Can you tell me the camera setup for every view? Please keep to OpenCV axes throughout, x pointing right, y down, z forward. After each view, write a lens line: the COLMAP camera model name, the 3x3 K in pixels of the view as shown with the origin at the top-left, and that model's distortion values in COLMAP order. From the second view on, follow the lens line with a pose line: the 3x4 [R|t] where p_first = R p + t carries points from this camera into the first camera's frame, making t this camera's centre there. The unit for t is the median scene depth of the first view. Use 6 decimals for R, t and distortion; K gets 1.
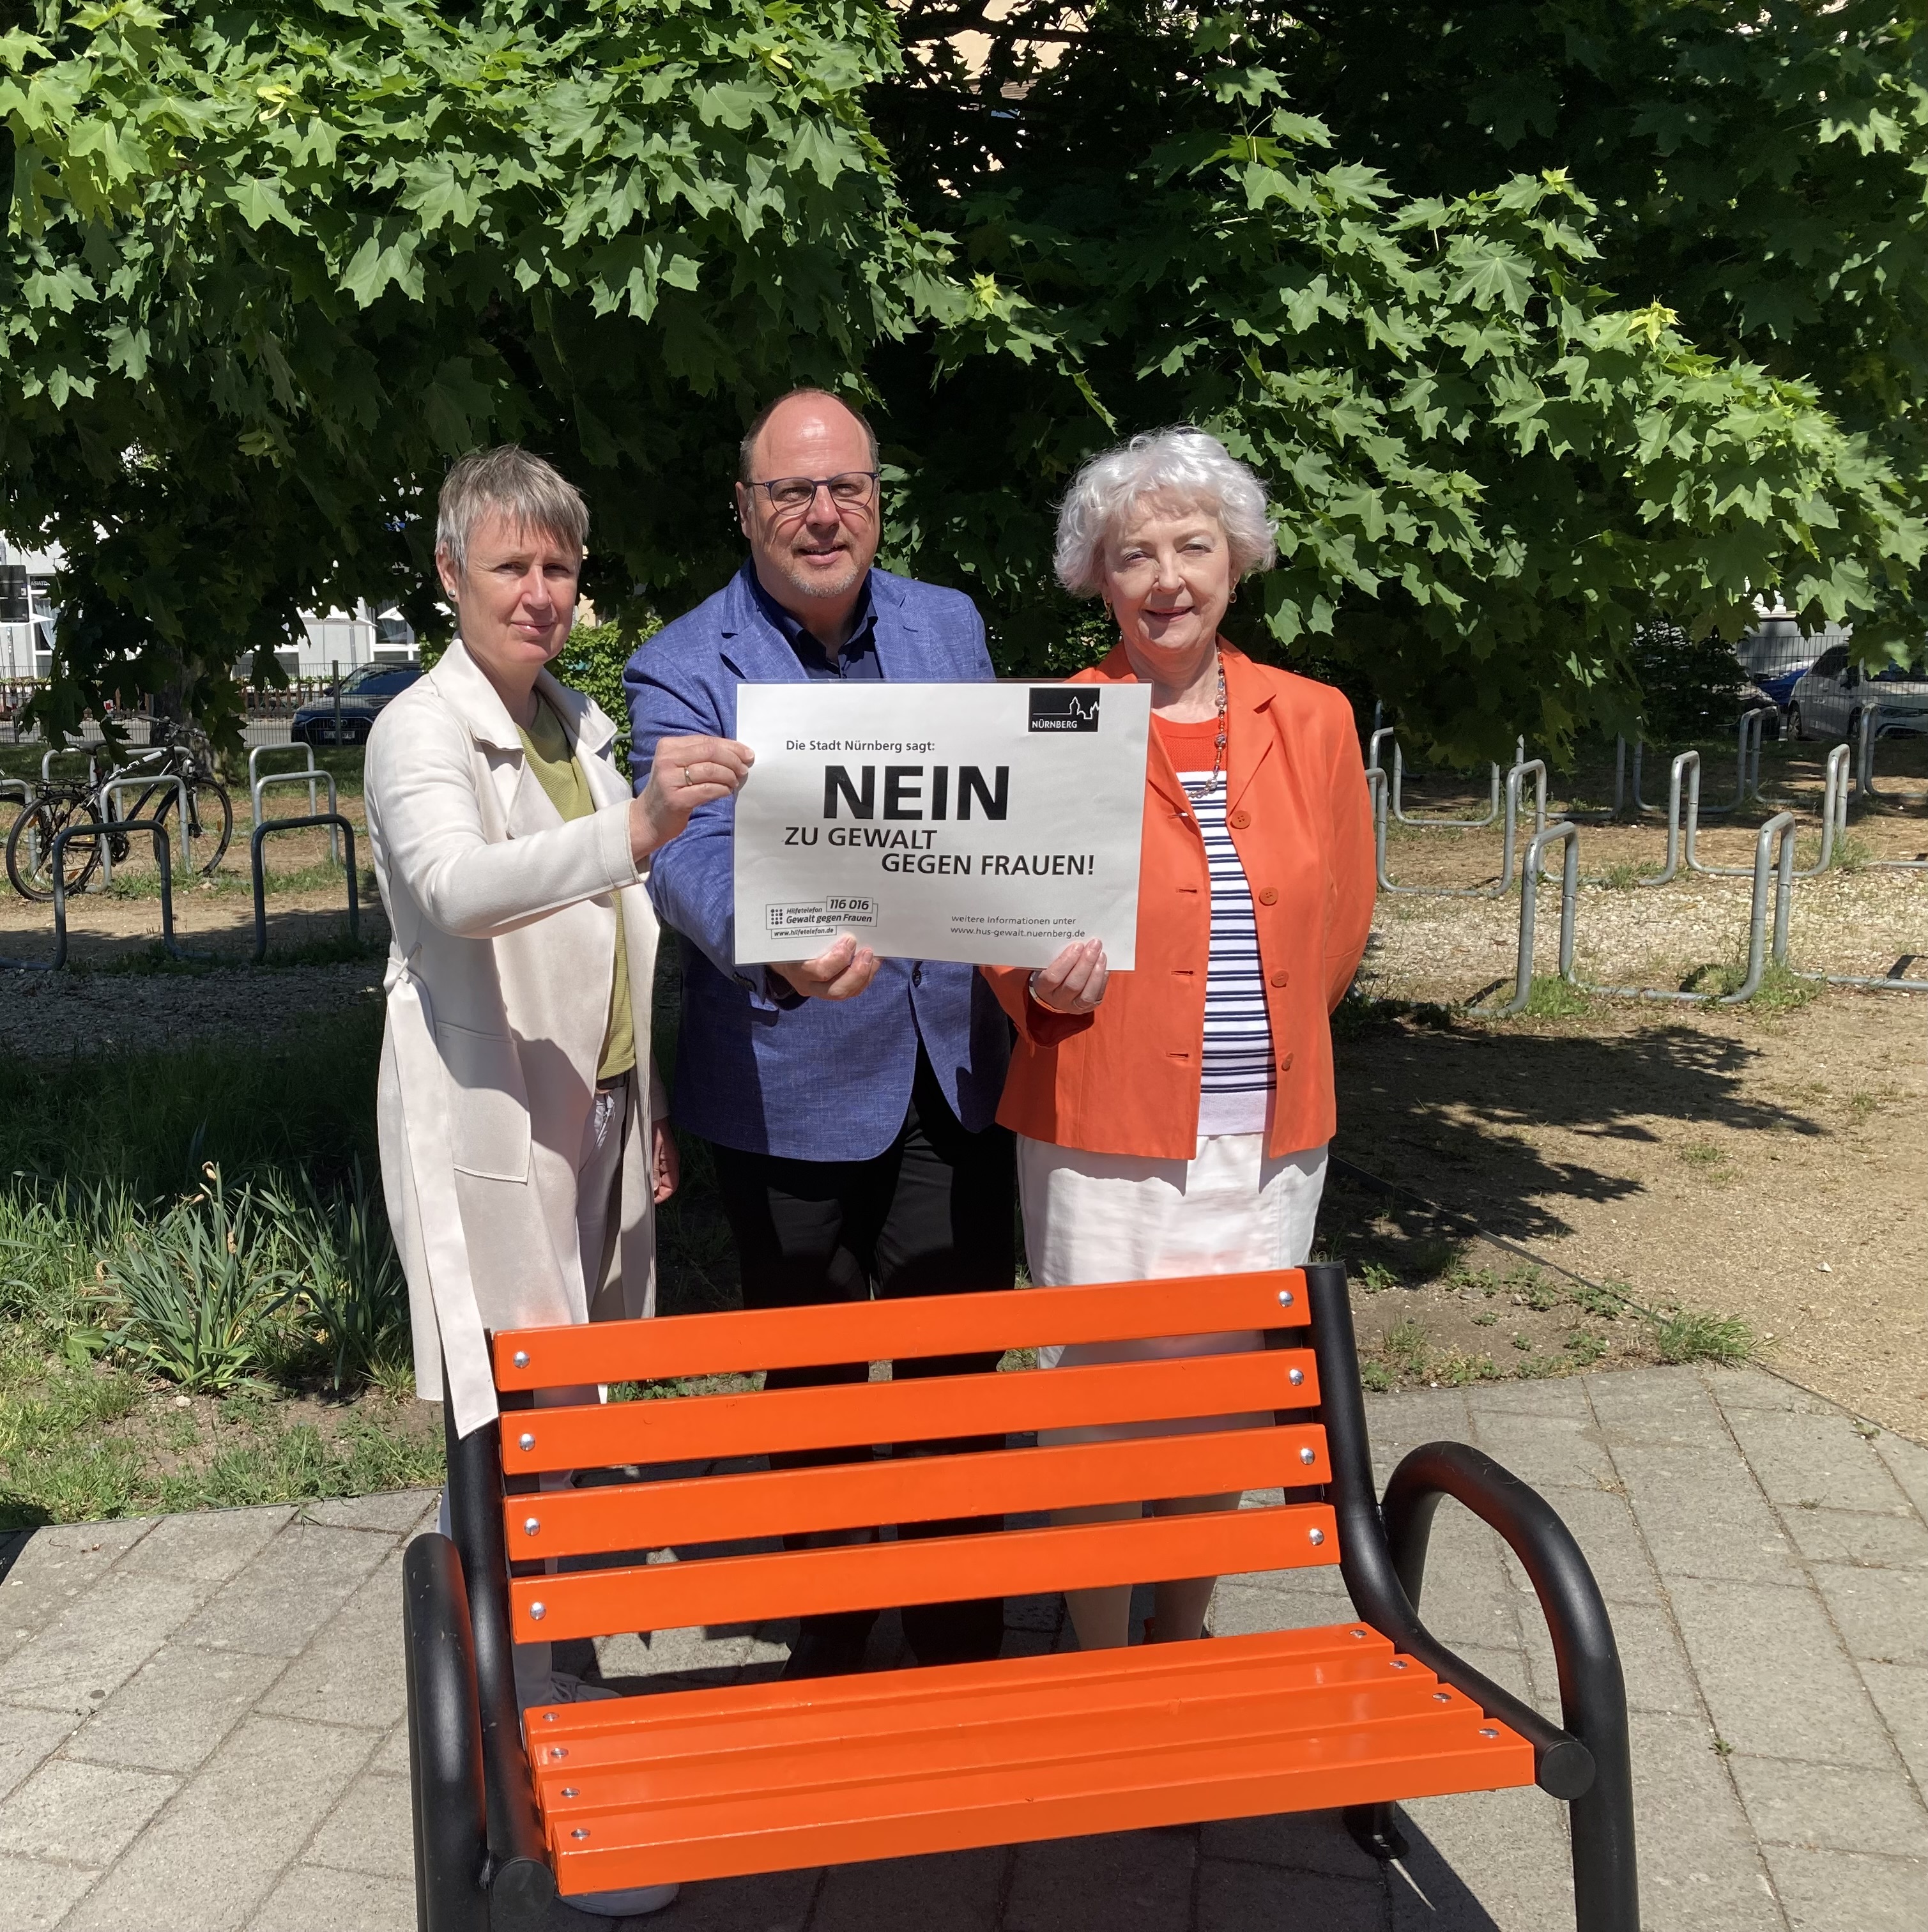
lens RADIAL K [[2273.6, 0, 964.0], [0, 2273.6, 966.0], [0, 0, 1]] dist [0.011139, -0.018658]
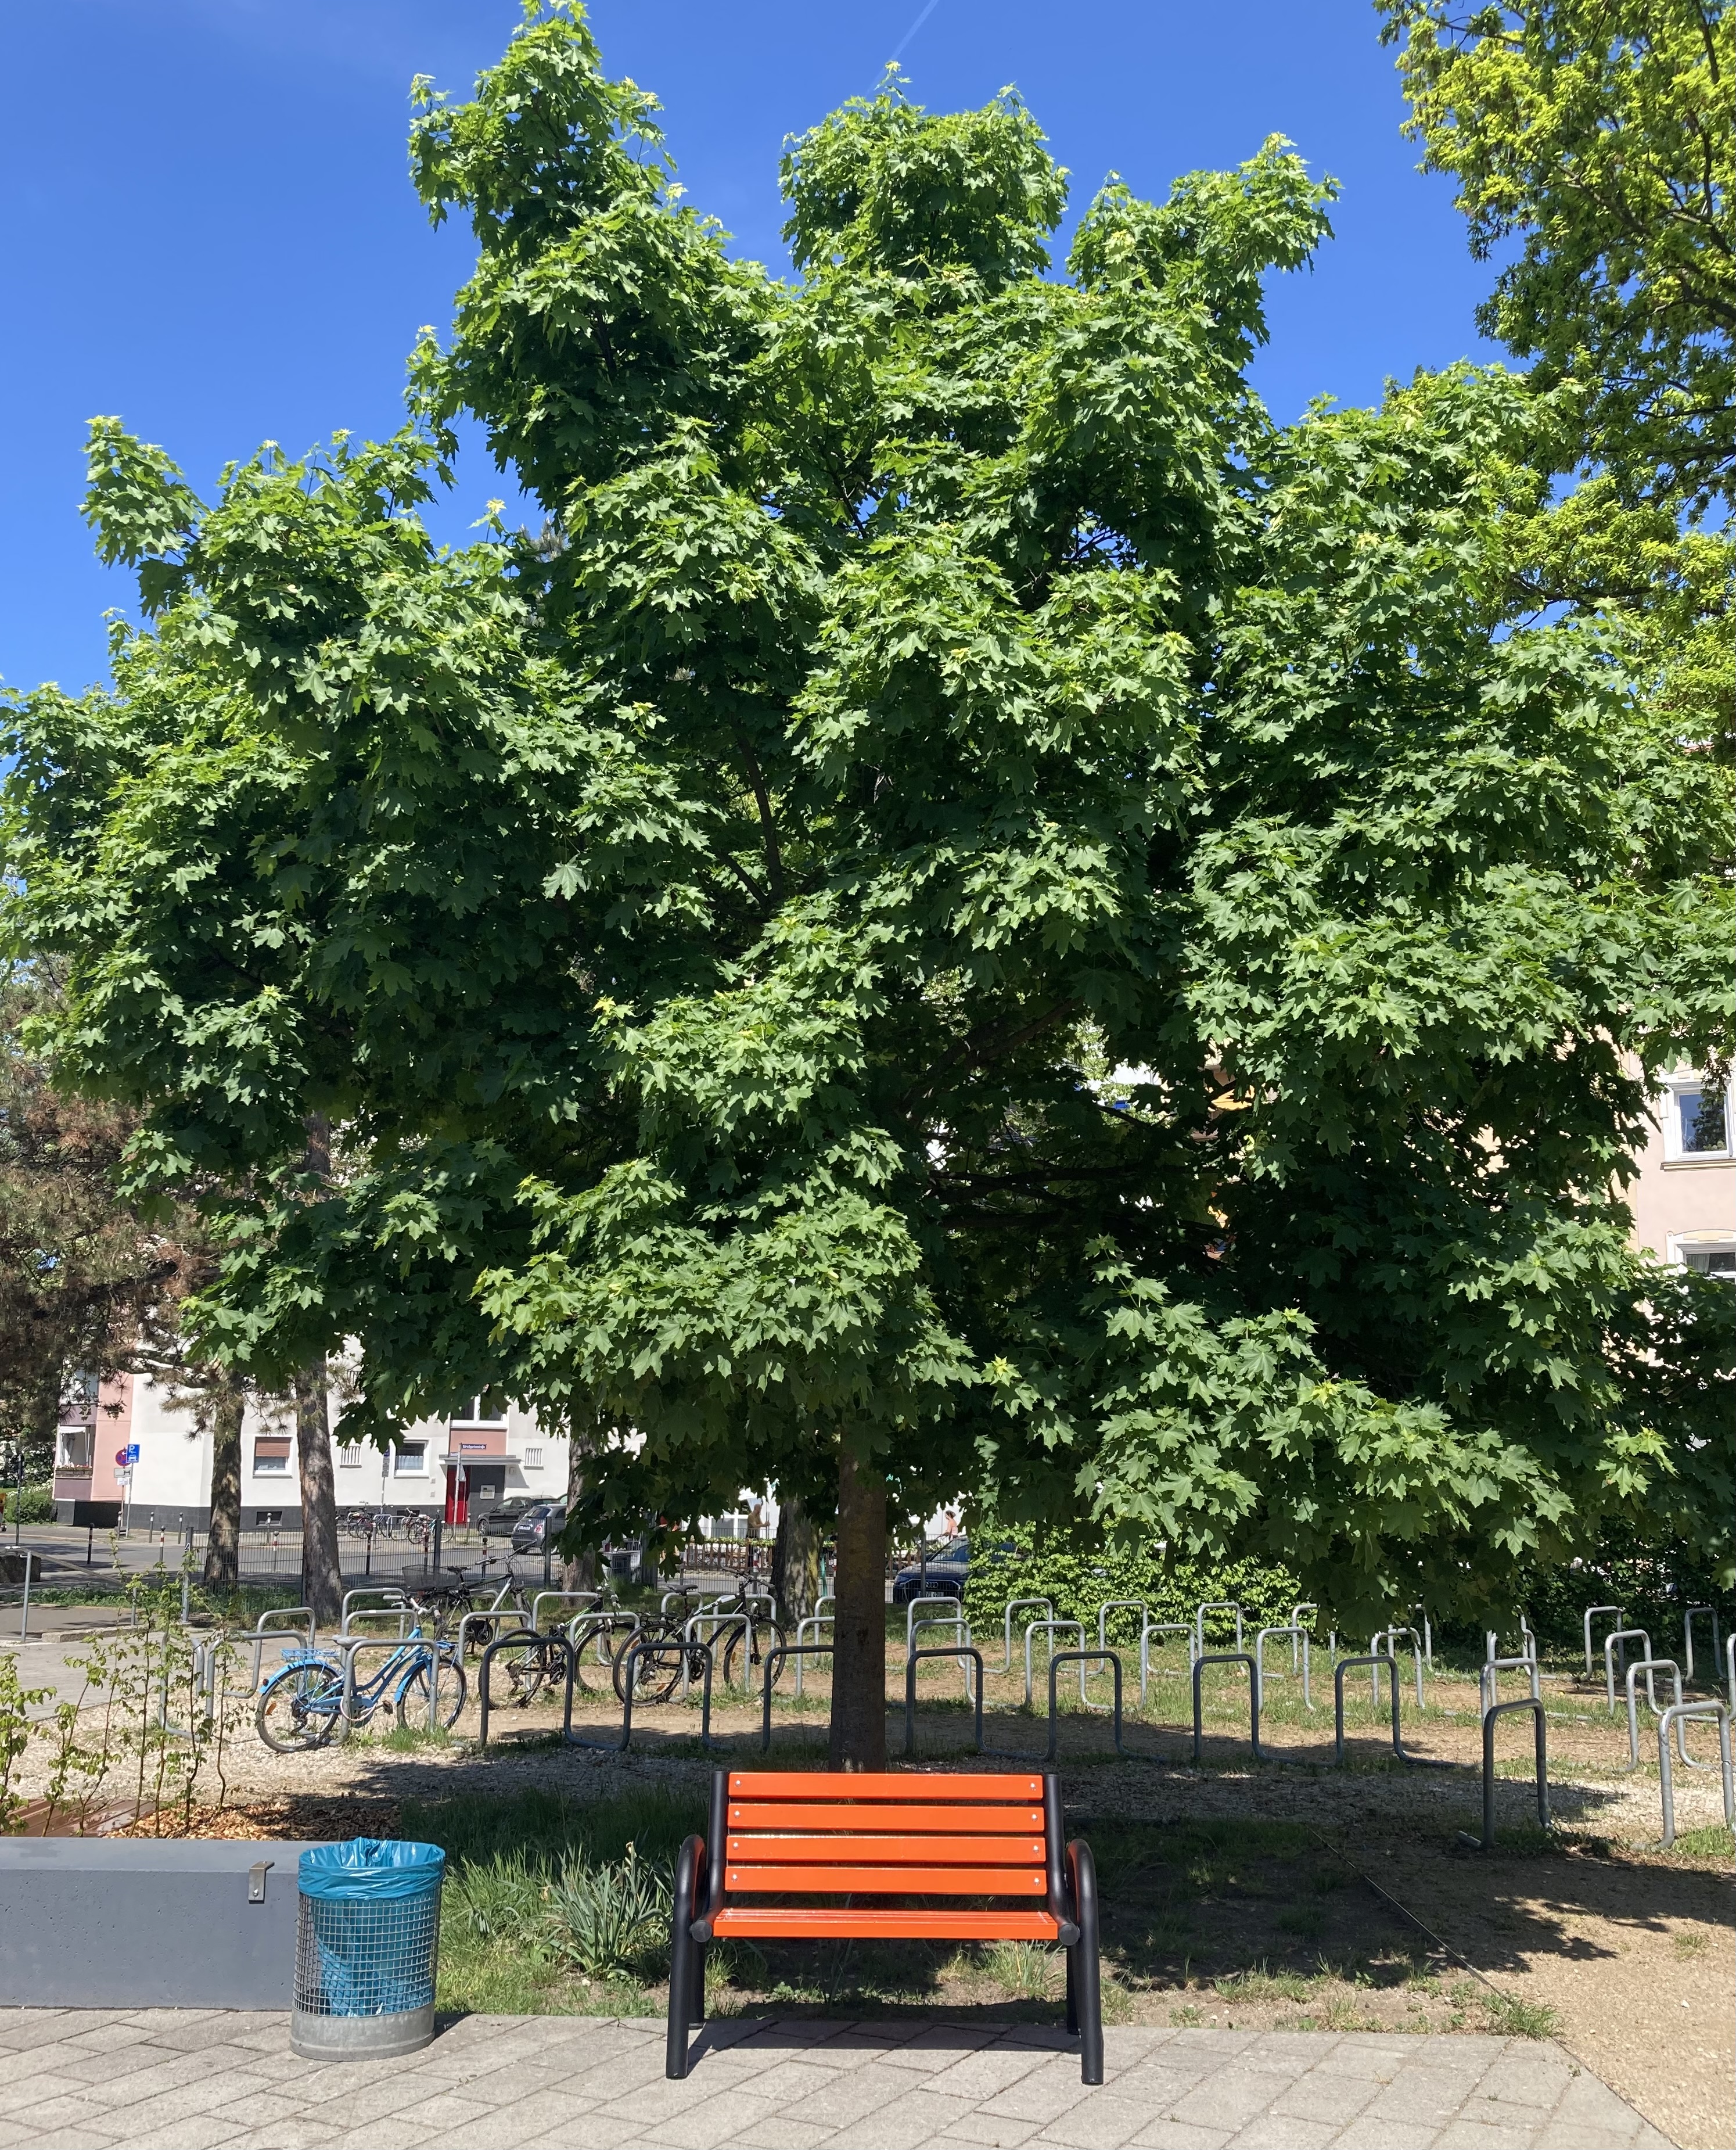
lens RADIAL K [[1868.4, 0, 868.0], [0, 1868.4, 1075.0], [0, 0, 1]] dist [-0.174551, 0.002801]
pose [[0.960244, -0.006769, -0.279081, 0.348487], [-0.098658, 0.926966, -0.361940, 0.057284], [0.261149, 0.375084, 0.889445, -0.515274]]
